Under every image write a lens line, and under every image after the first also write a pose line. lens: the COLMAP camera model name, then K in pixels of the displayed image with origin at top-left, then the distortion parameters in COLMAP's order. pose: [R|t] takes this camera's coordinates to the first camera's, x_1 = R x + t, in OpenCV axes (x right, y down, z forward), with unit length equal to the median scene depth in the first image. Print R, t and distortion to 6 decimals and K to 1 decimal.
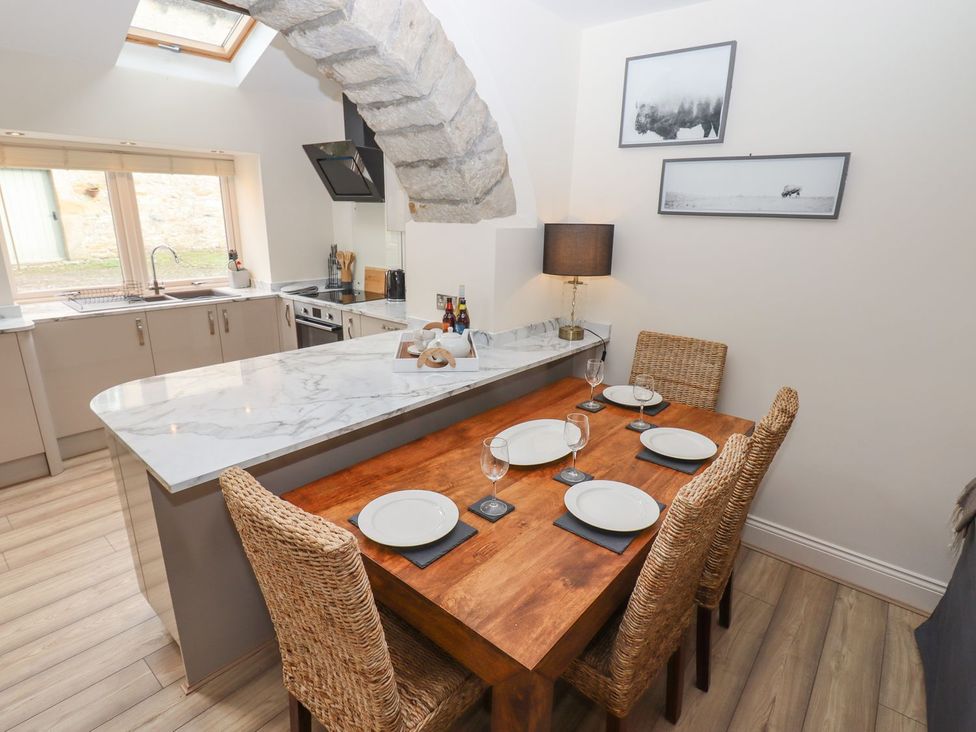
lens RADIAL K [[510.4, 0, 492.3], [0, 510.4, 365.5], [0, 0, 1]] dist [0.002175, -0.013871]
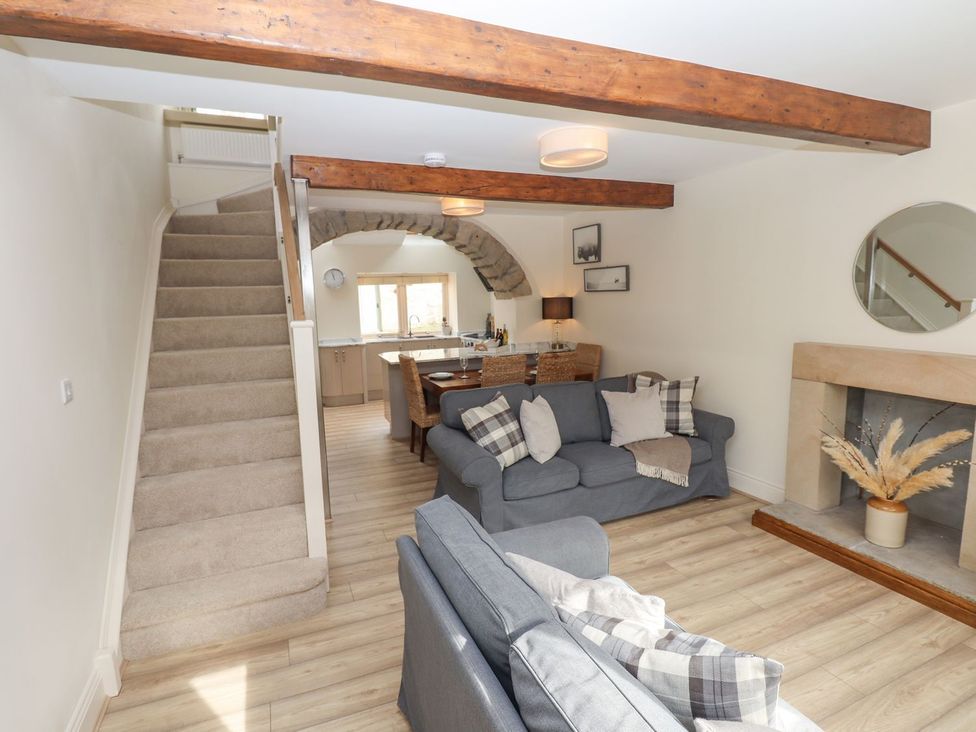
lens RADIAL K [[510.4, 0, 492.3], [0, 510.4, 365.5], [0, 0, 1]] dist [0.002175, -0.013871]
pose [[0.888760, 0.013326, -0.458179, 0.975299], [-0.081936, 0.988096, -0.130199, 0.351295], [0.450990, 0.153257, 0.879272, -1.113243]]
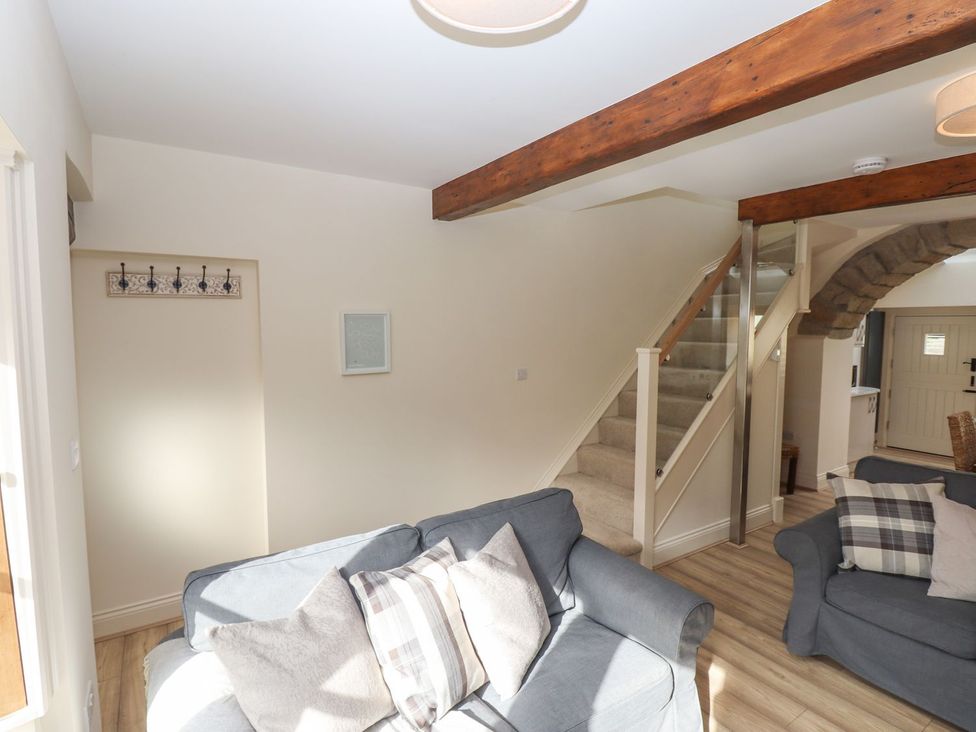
lens RADIAL K [[516.7, 0, 488.0], [0, 516.7, 366.0], [0, 0, 1]] dist [-0.000630, -0.012451]
pose [[-0.297228, 0.045259, -0.953733, 1.494373], [-0.282268, 0.950064, 0.133053, 0.153742], [0.912130, 0.308756, -0.269610, -0.433970]]
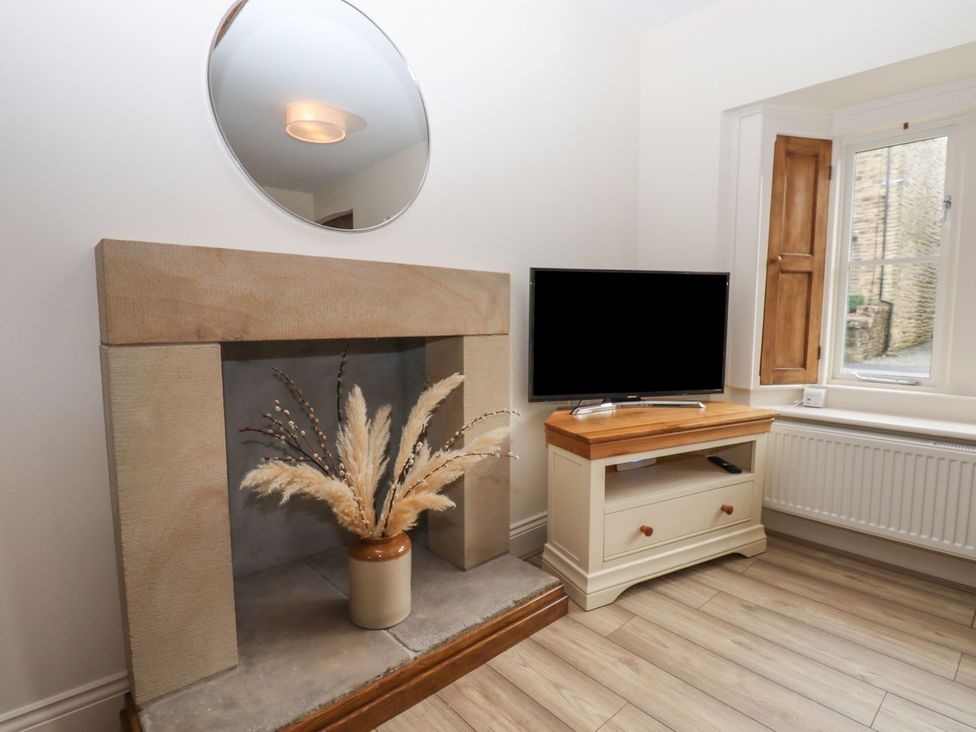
lens RADIAL K [[510.4, 0, 492.3], [0, 510.4, 365.5], [0, 0, 1]] dist [0.002175, -0.013871]
pose [[0.146062, -0.122408, 0.981673, 0.693690], [0.285922, 0.955189, 0.076564, 0.225800], [-0.947056, 0.269499, 0.174516, -0.007341]]
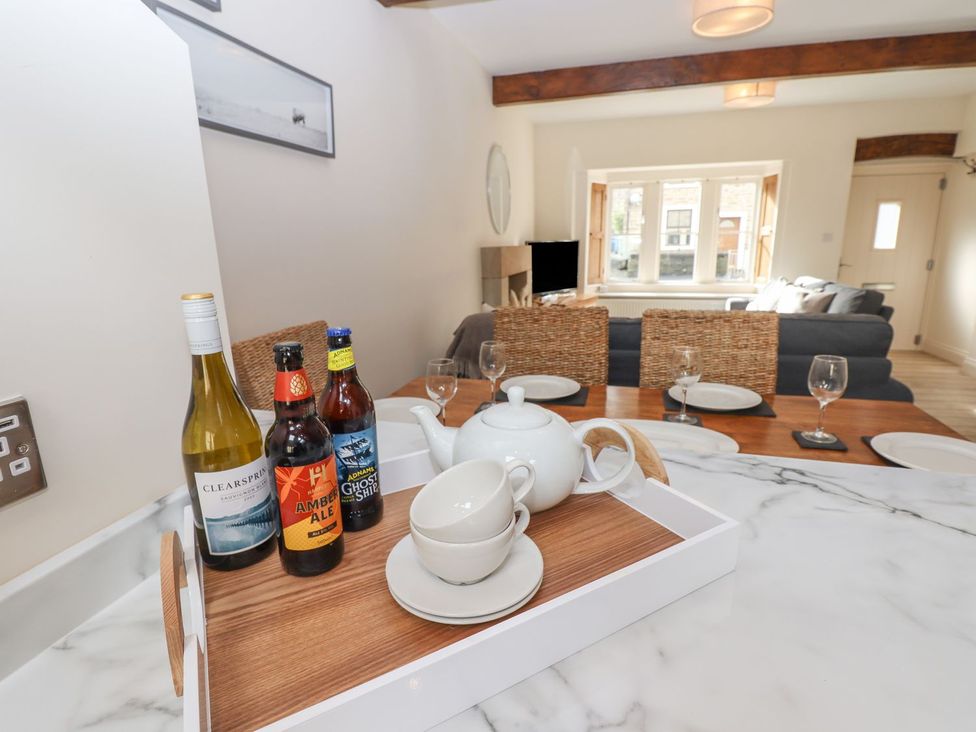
lens RADIAL K [[510.4, 0, 492.3], [0, 510.4, 365.5], [0, 0, 1]] dist [0.002175, -0.013871]
pose [[-0.411031, -0.238466, 0.879879, -0.283748], [0.264082, 0.892649, 0.365291, -0.168609], [-0.872533, 0.382506, -0.303932, 0.930908]]
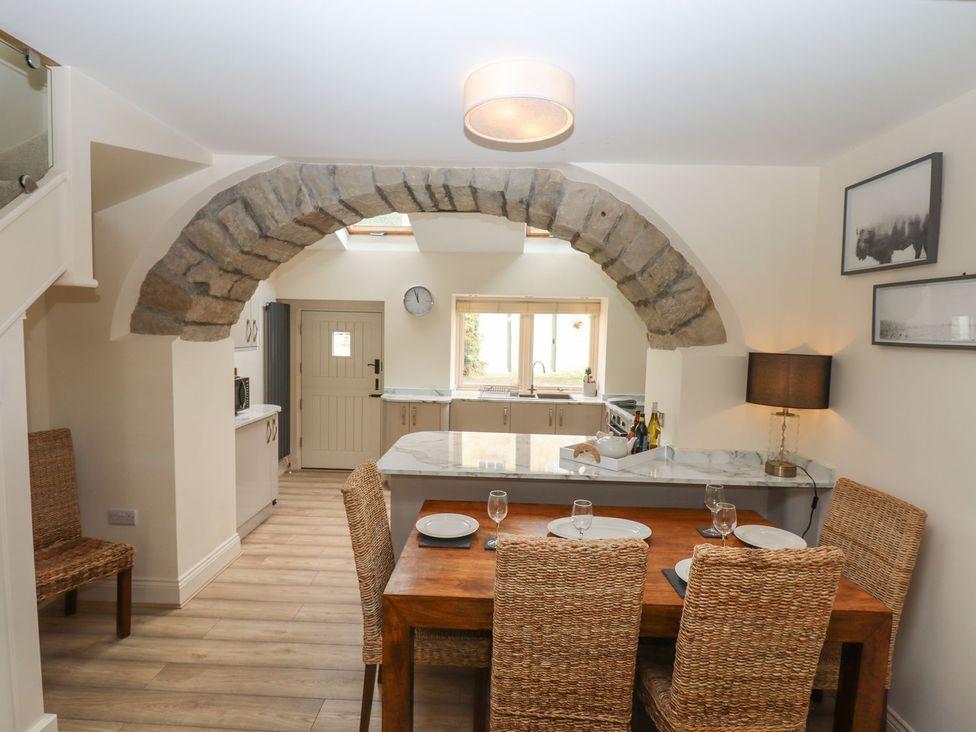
lens RADIAL K [[510.4, 0, 492.3], [0, 510.4, 365.5], [0, 0, 1]] dist [0.002175, -0.013871]
pose [[0.626874, 0.045078, -0.777815, 0.571598], [-0.230538, 0.964352, -0.129913, -0.003210], [0.744232, 0.260755, 0.614920, 0.003249]]
